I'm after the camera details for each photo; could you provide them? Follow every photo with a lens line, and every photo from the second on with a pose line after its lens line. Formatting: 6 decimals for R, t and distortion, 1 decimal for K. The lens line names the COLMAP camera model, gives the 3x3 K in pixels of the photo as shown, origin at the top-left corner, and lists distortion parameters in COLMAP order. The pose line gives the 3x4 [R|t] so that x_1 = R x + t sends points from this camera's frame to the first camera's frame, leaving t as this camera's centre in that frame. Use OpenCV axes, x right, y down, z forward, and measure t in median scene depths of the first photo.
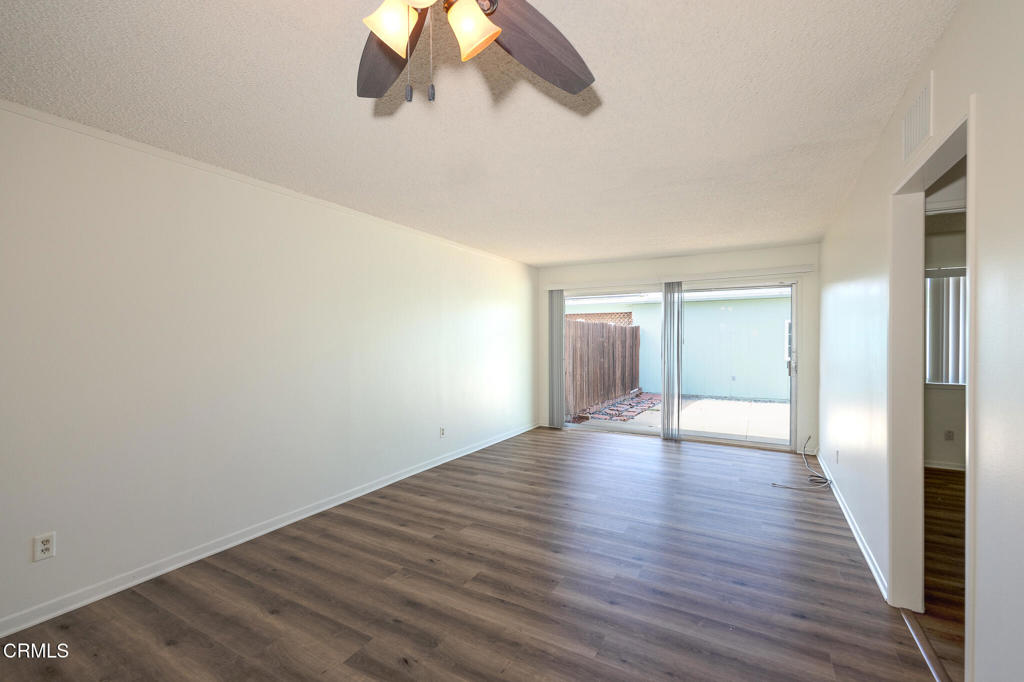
lens RADIAL K [[441.9, 0, 512.1], [0, 441.9, 339.7], [0, 0, 1]] dist [-0.000435, 0.000244]
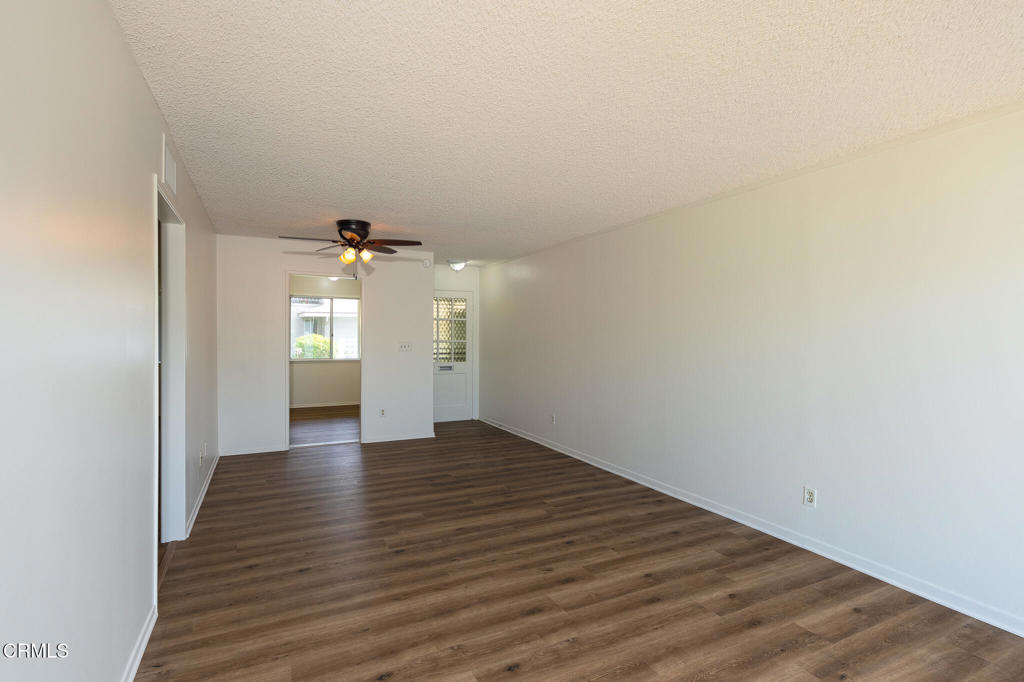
lens RADIAL K [[490.0, 0, 510.0], [0, 490.0, 342.5], [0, 0, 1]] dist [-0.002098, 0.000856]
pose [[-0.558186, 0.010568, -0.829648, 0.897437], [-0.007248, 0.999819, 0.017612, -0.008246], [0.829684, 0.015844, -0.558009, 1.530268]]
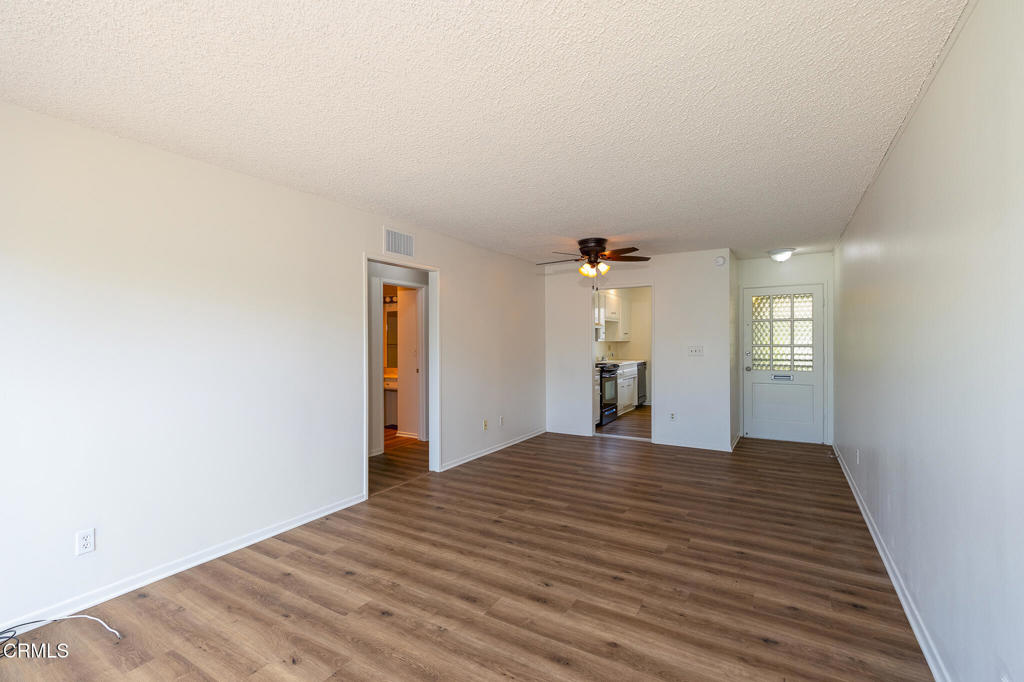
lens RADIAL K [[465.4, 0, 507.6], [0, 465.4, 339.0], [0, 0, 1]] dist [-0.000639, 0.001628]
pose [[-0.999382, 0.006818, 0.034488, 0.175311], [0.006830, 0.999977, 0.000234, -0.005582], [-0.034485, 0.000470, -0.999405, 1.898624]]
